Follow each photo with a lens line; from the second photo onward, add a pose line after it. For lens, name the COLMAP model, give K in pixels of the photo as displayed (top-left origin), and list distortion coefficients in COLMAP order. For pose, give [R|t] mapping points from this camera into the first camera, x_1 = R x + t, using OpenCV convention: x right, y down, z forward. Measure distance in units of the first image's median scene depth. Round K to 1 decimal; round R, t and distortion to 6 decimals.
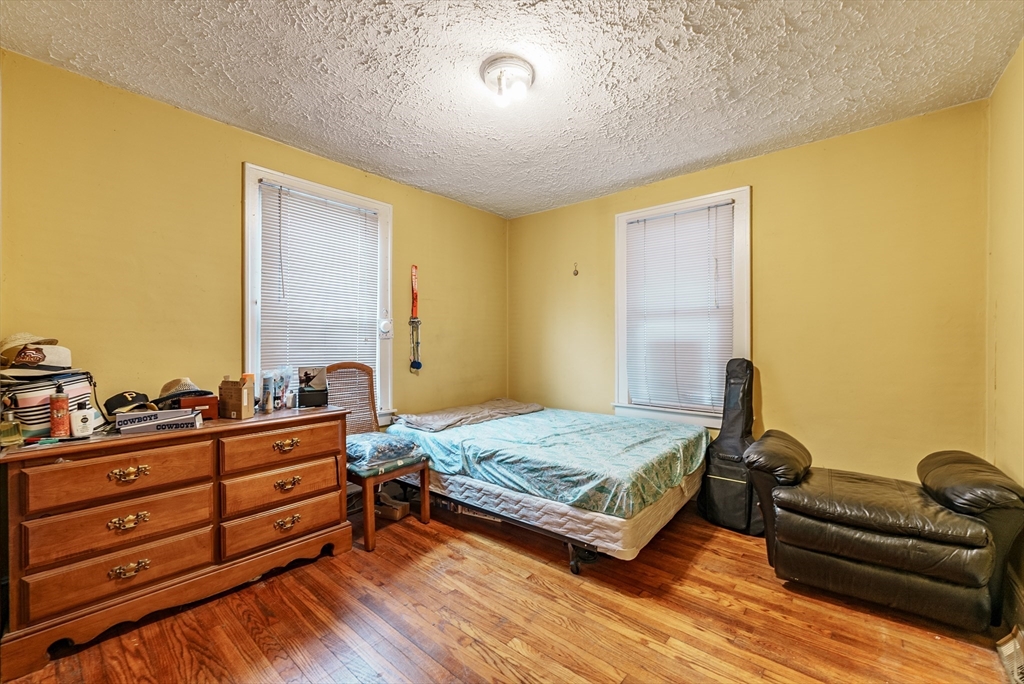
lens RADIAL K [[423.4, 0, 516.3], [0, 423.4, 343.1], [0, 0, 1]] dist [-0.001681, -0.000437]
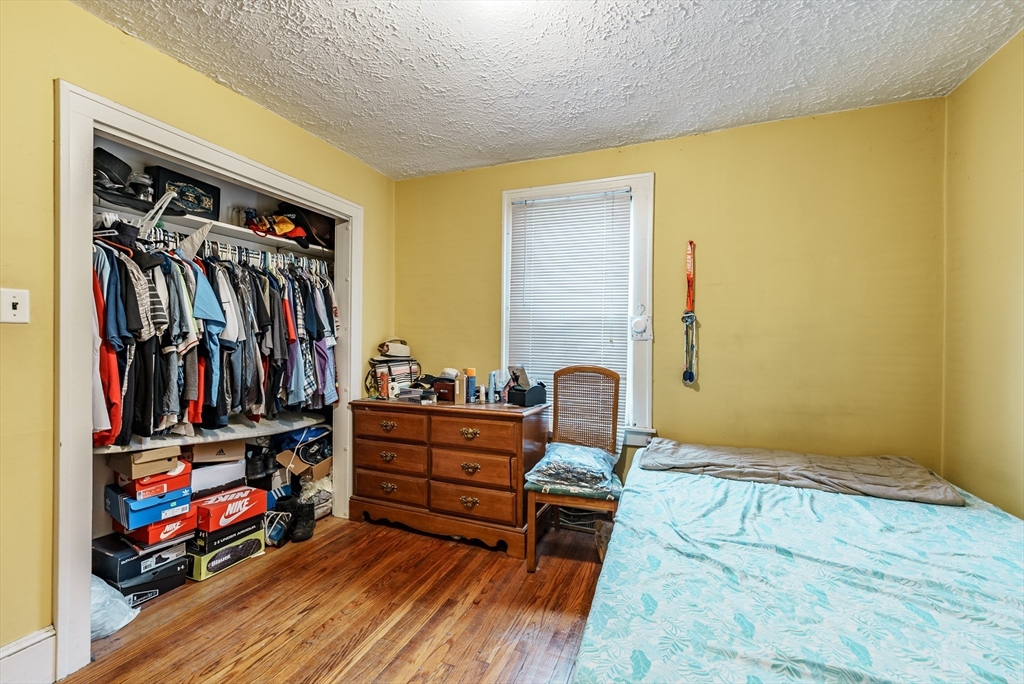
lens RADIAL K [[423.4, 0, 514.9], [0, 423.4, 342.3], [0, 0, 1]] dist [-0.001681, -0.000437]
pose [[0.314218, 0.007502, -0.949321, 0.506153], [-0.012172, 0.999918, 0.003873, -0.008065], [0.949273, 0.010338, 0.314284, 0.670289]]
